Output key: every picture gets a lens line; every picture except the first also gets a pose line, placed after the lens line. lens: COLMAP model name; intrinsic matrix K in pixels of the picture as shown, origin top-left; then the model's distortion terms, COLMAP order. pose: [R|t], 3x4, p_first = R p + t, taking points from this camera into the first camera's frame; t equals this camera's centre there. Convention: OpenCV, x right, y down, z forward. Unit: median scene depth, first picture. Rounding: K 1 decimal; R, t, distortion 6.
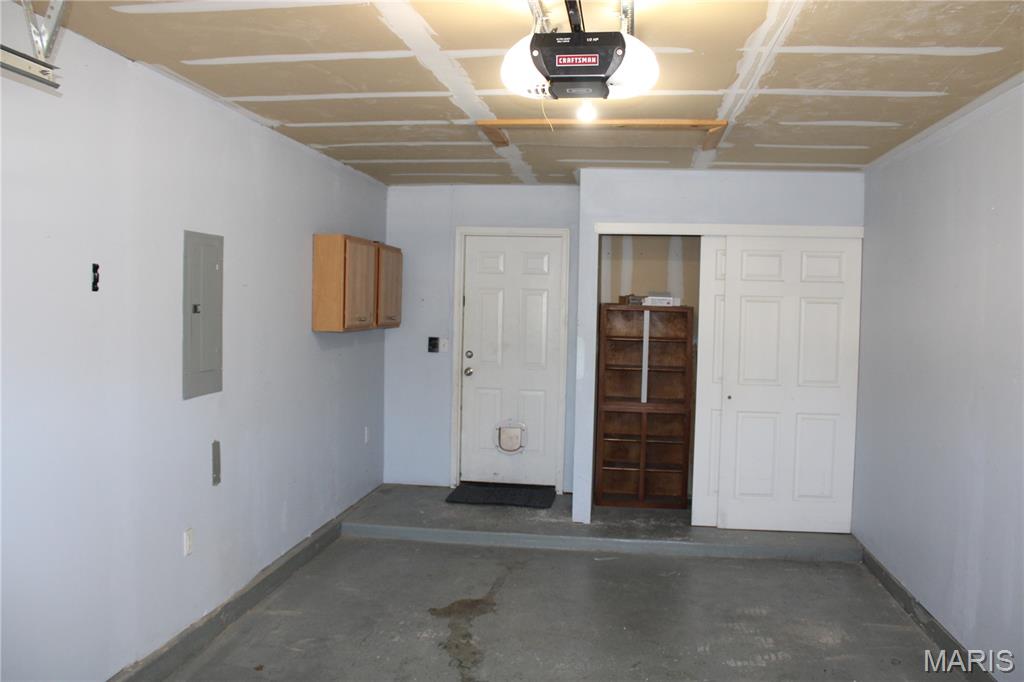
lens RADIAL K [[860.3, 0, 512.0], [0, 860.3, 341.5], [0, 0, 1]] dist [-0.150596, 0.119728]
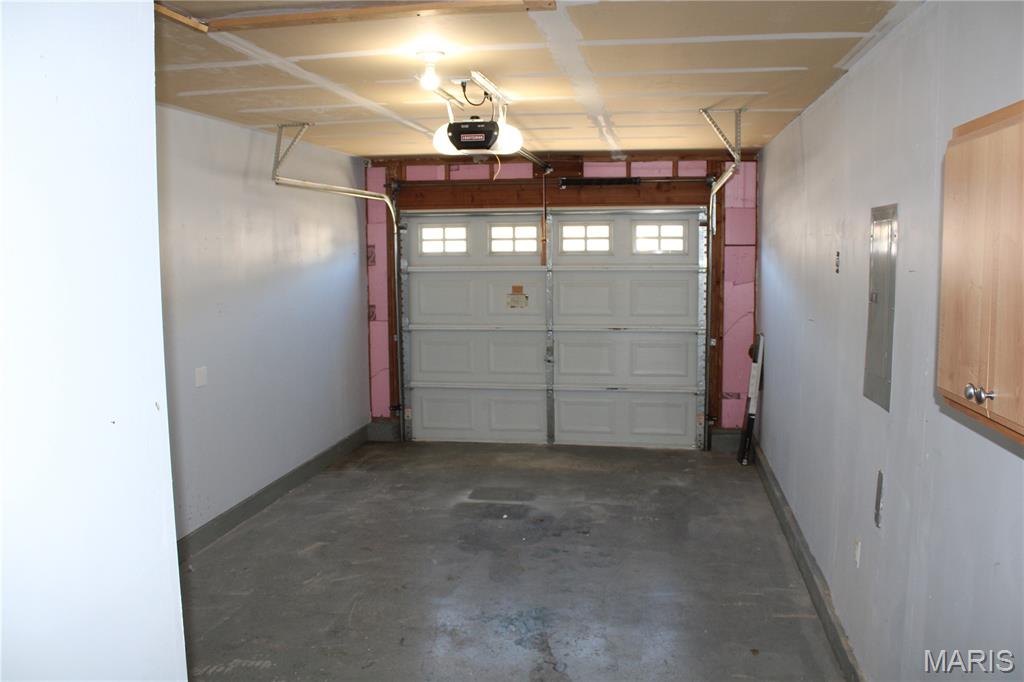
lens RADIAL K [[860.3, 0, 511.6], [0, 860.3, 340.1], [0, 0, 1]] dist [-0.150596, 0.119728]
pose [[-0.999470, -0.017567, 0.027423, -0.032399], [-0.013122, 0.987895, 0.154571, -0.124331], [-0.029806, 0.154129, -0.987601, 1.881940]]
